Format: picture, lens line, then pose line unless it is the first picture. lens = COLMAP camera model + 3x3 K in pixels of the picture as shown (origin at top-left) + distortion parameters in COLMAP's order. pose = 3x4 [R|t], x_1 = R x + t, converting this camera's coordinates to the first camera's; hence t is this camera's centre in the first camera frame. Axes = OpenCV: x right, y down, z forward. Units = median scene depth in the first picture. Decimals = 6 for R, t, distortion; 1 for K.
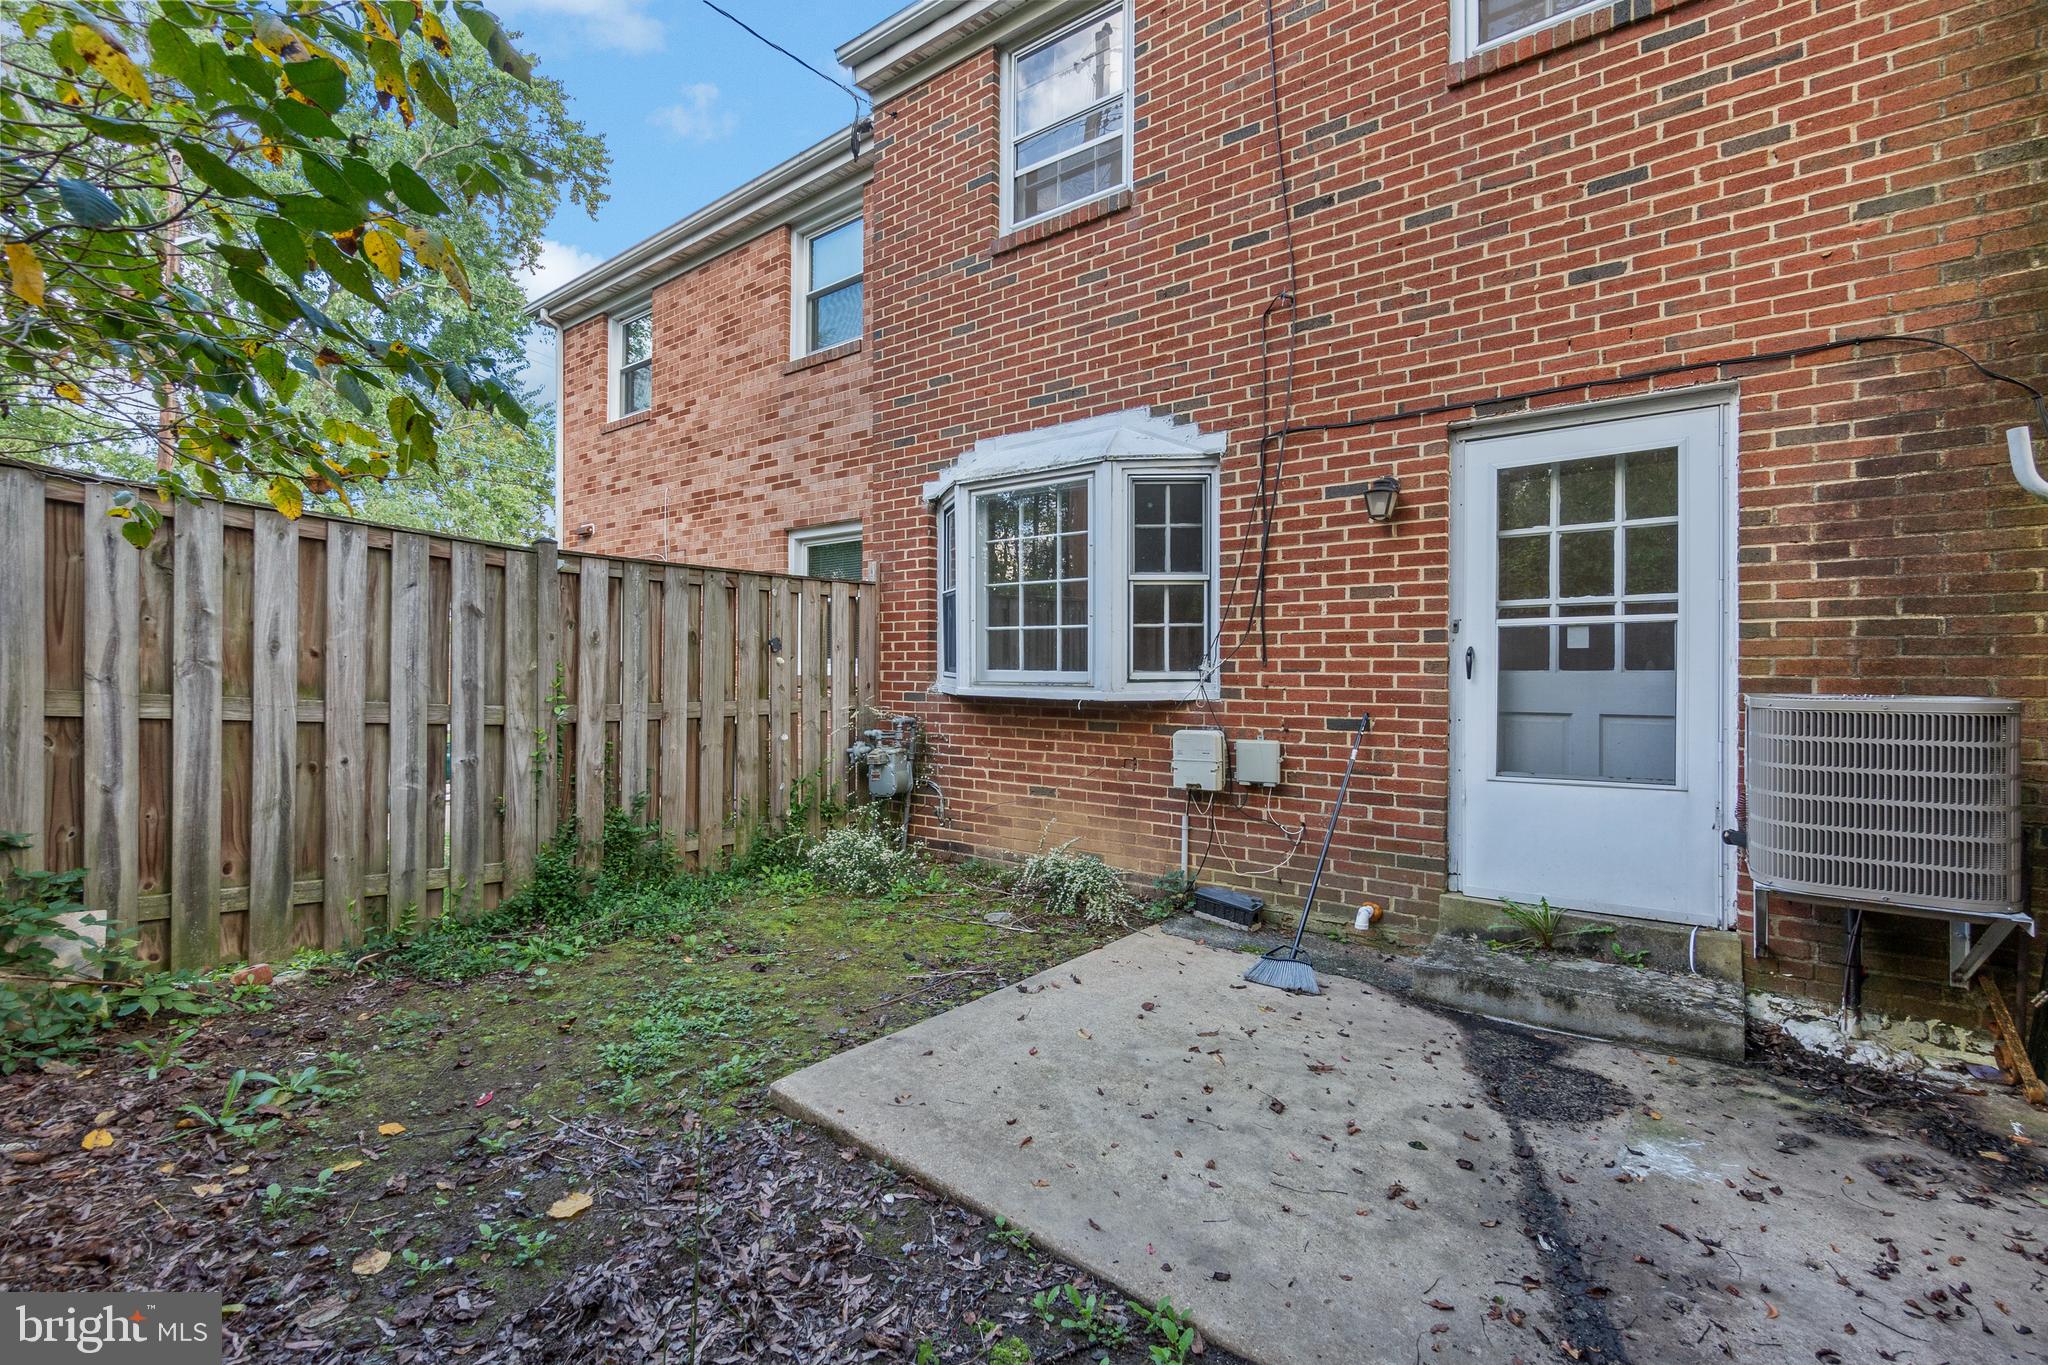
lens RADIAL K [[880.2, 0, 983.9], [0, 880.2, 634.1], [0, 0, 1]] dist [-0.005578, 0.002853]
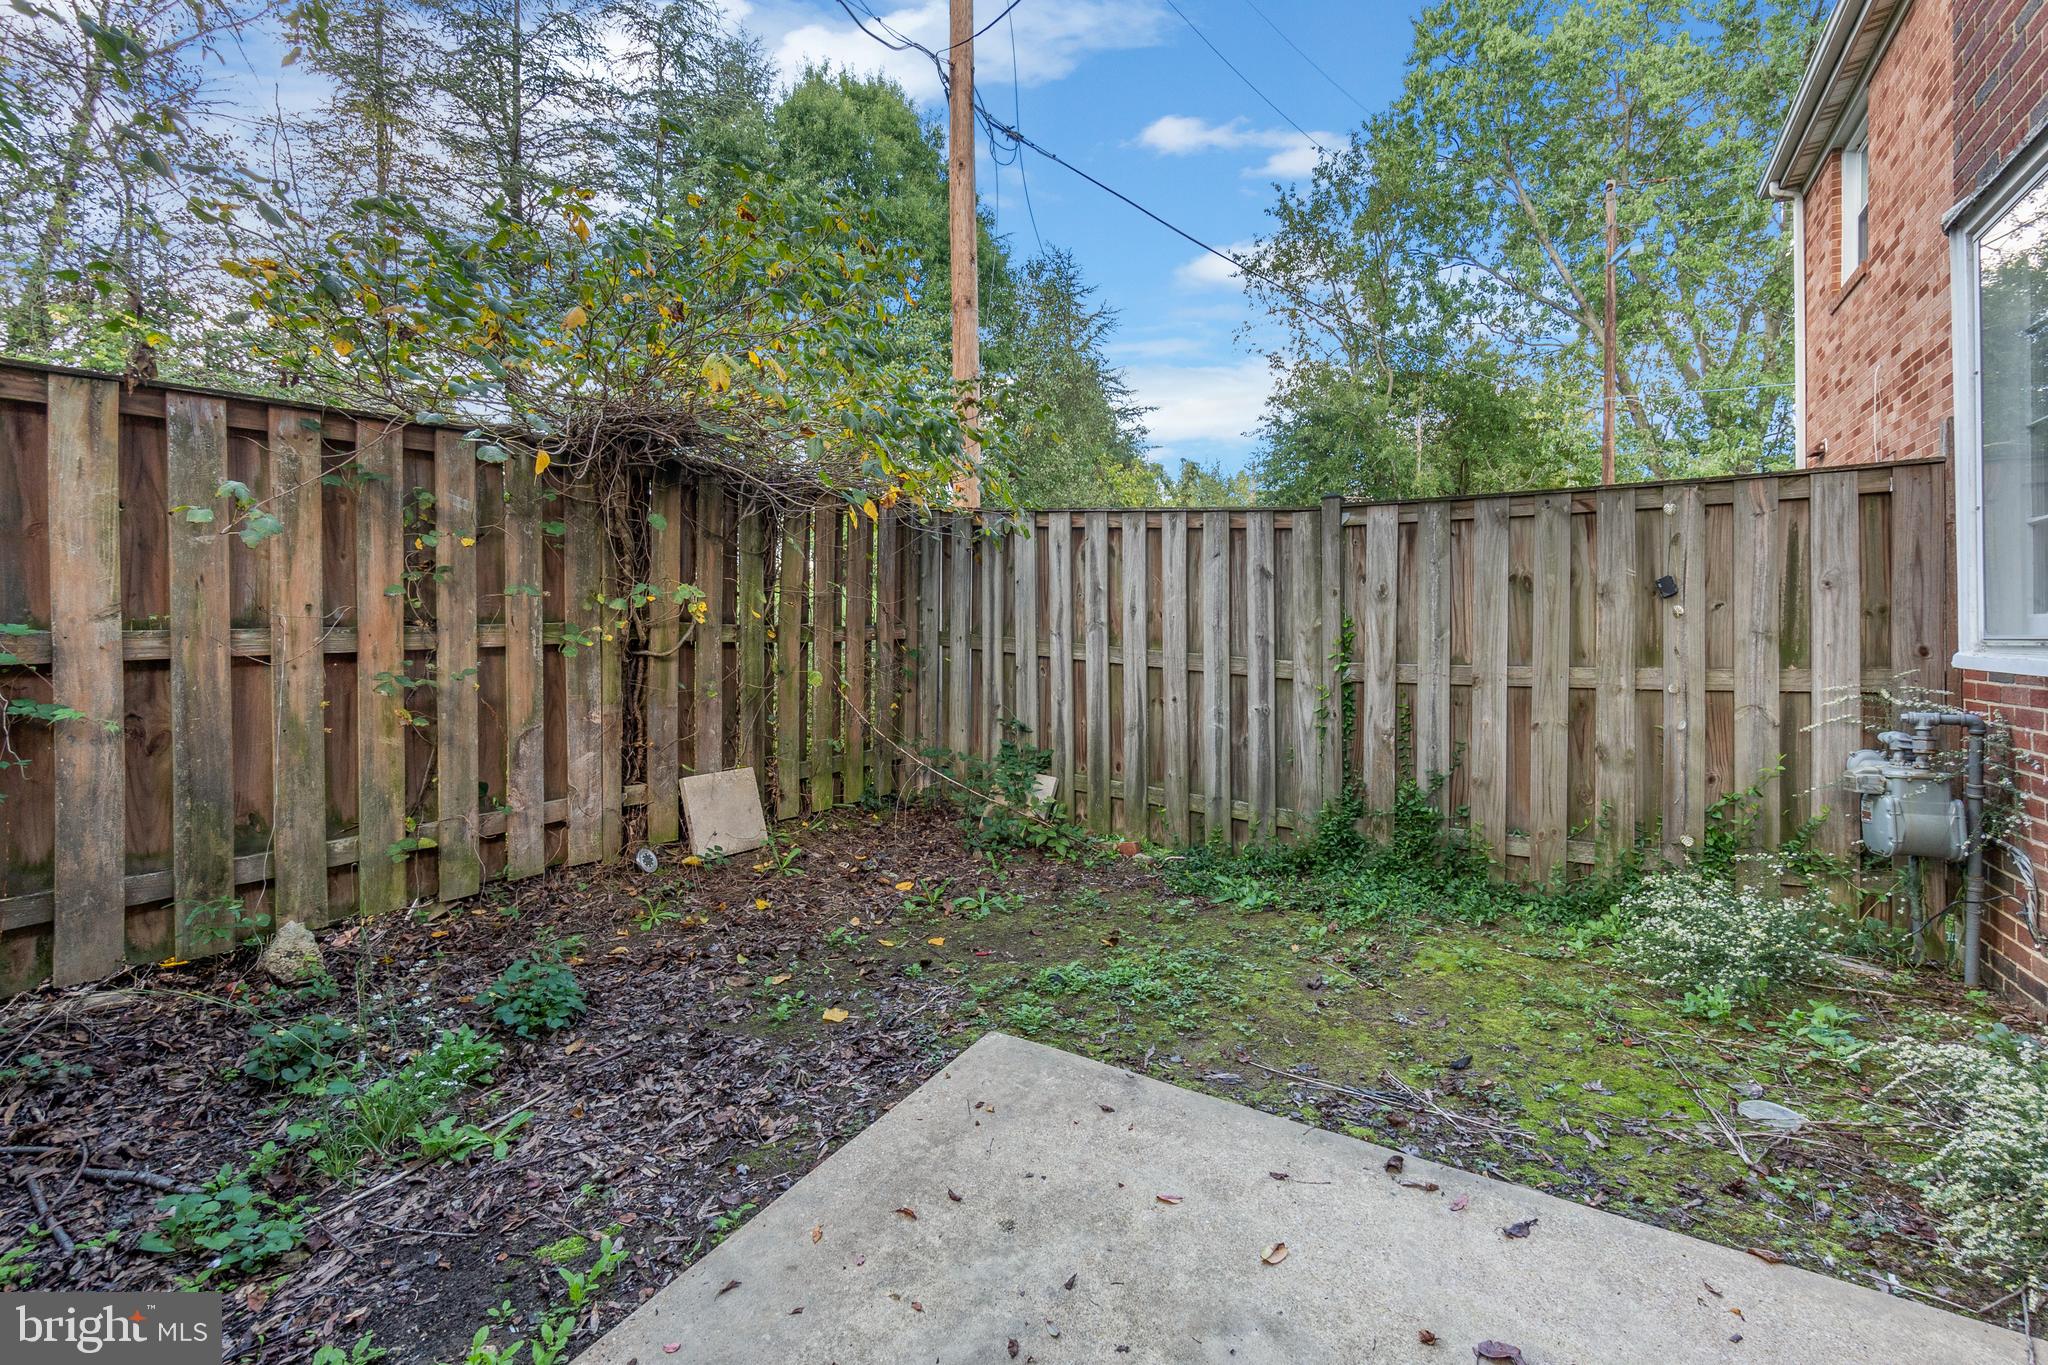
lens RADIAL K [[880.2, 0, 1021.0], [0, 880.2, 598.0], [0, 0, 1]] dist [-0.005578, 0.002853]
pose [[0.158757, -0.047667, -0.986166, 0.462191], [0.037629, 0.998400, -0.042201, 0.041033], [0.986600, -0.030408, 0.160297, 0.539531]]
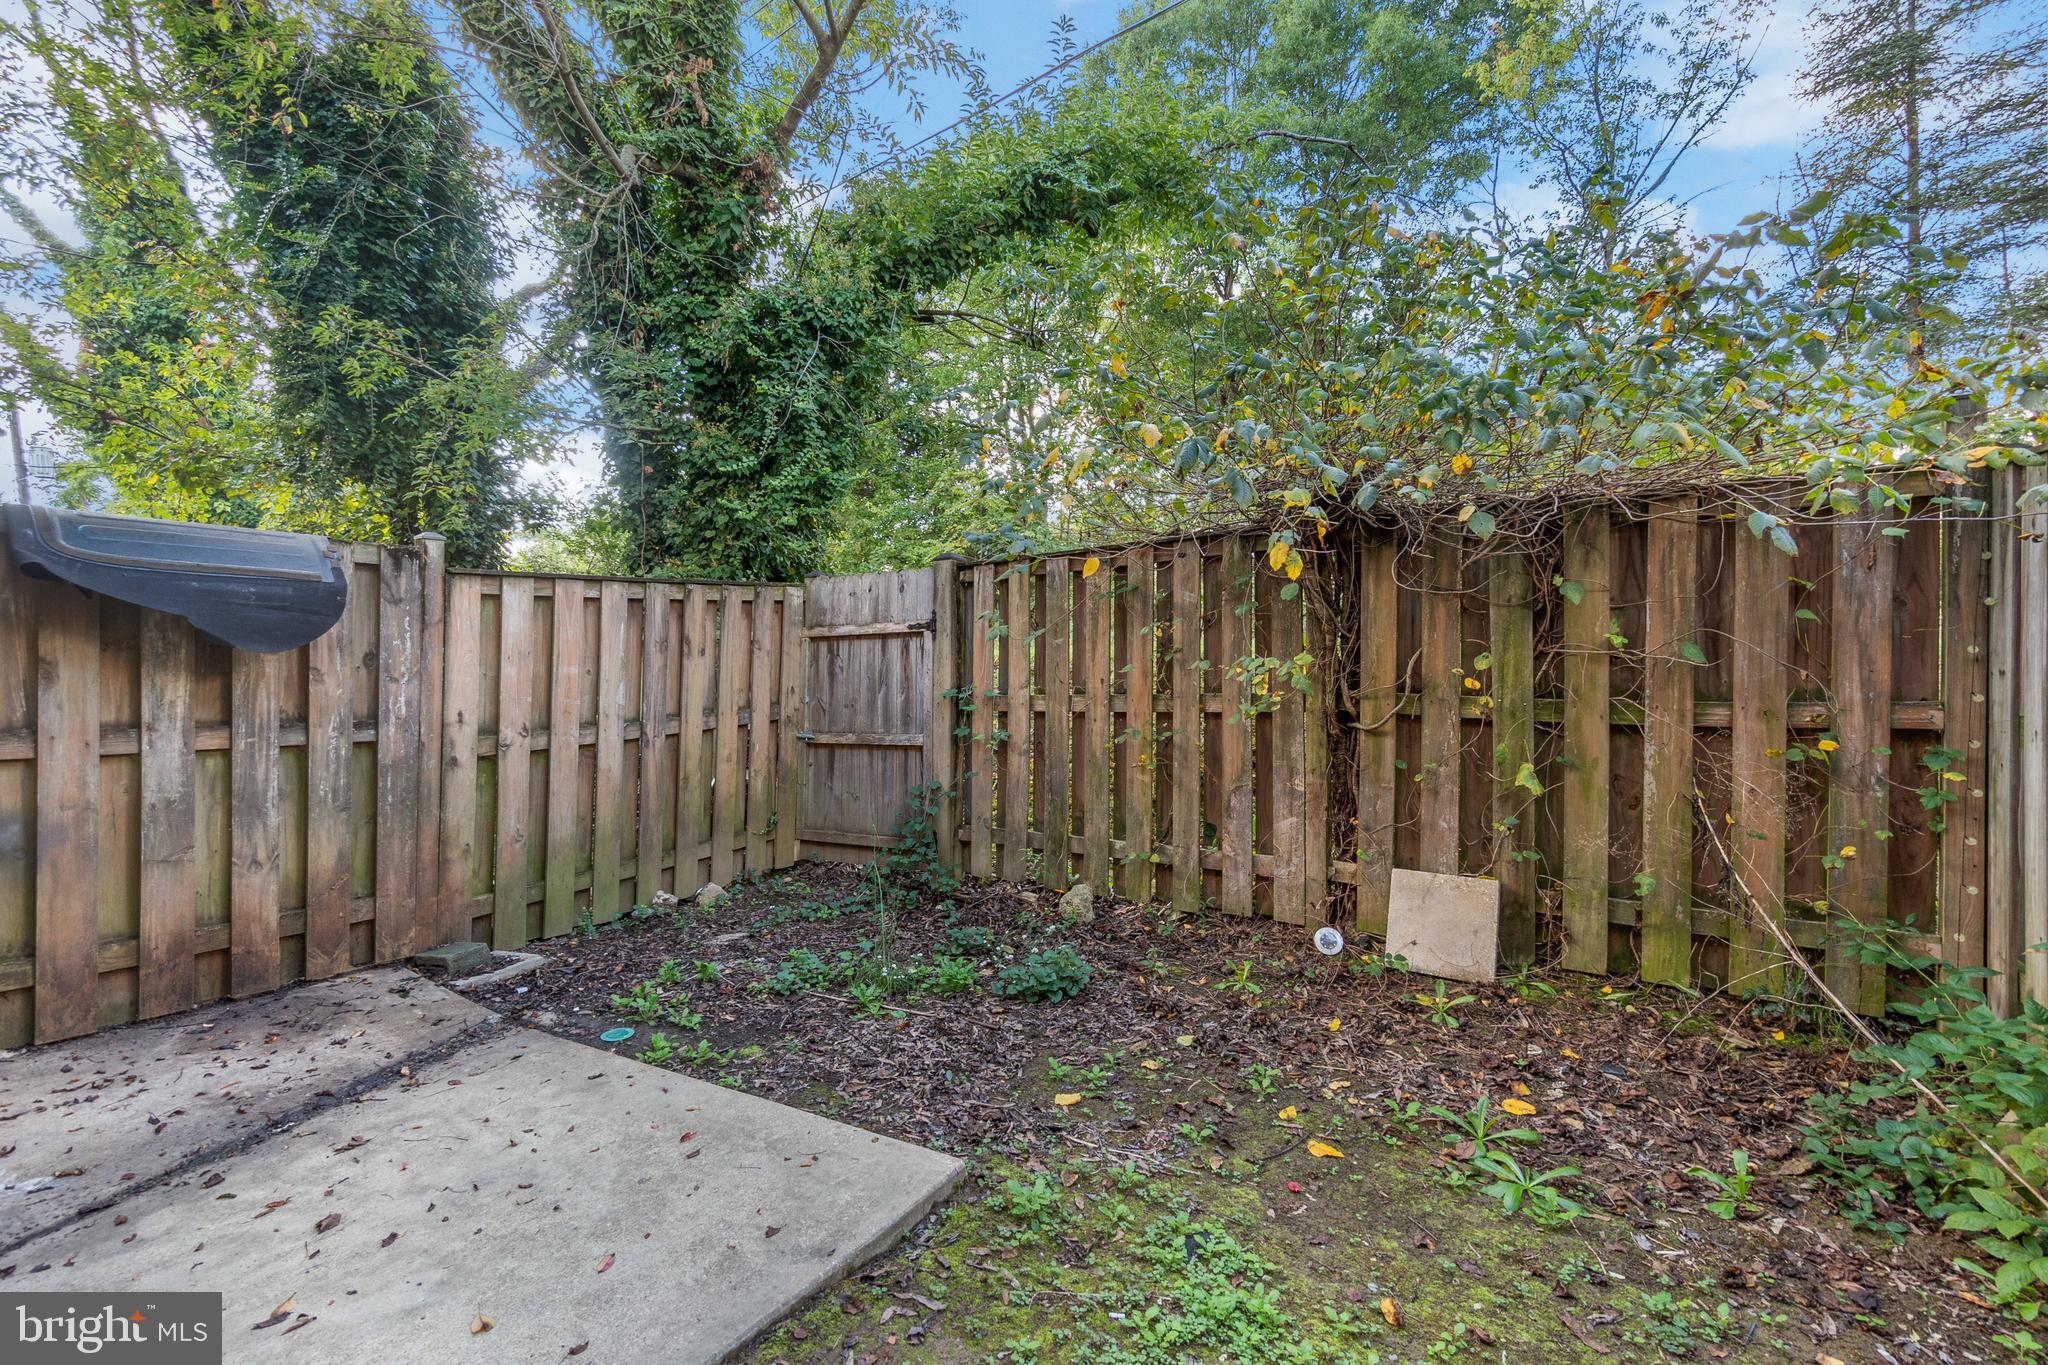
lens RADIAL K [[880.2, 0, 1020.1], [0, 880.2, 686.3], [0, 0, 1]] dist [-0.005578, 0.002853]
pose [[-0.990988, -0.011791, -0.133429, -0.109981], [-0.008582, 0.999661, -0.024601, 0.029739], [0.133673, -0.023234, -0.990753, 1.153900]]
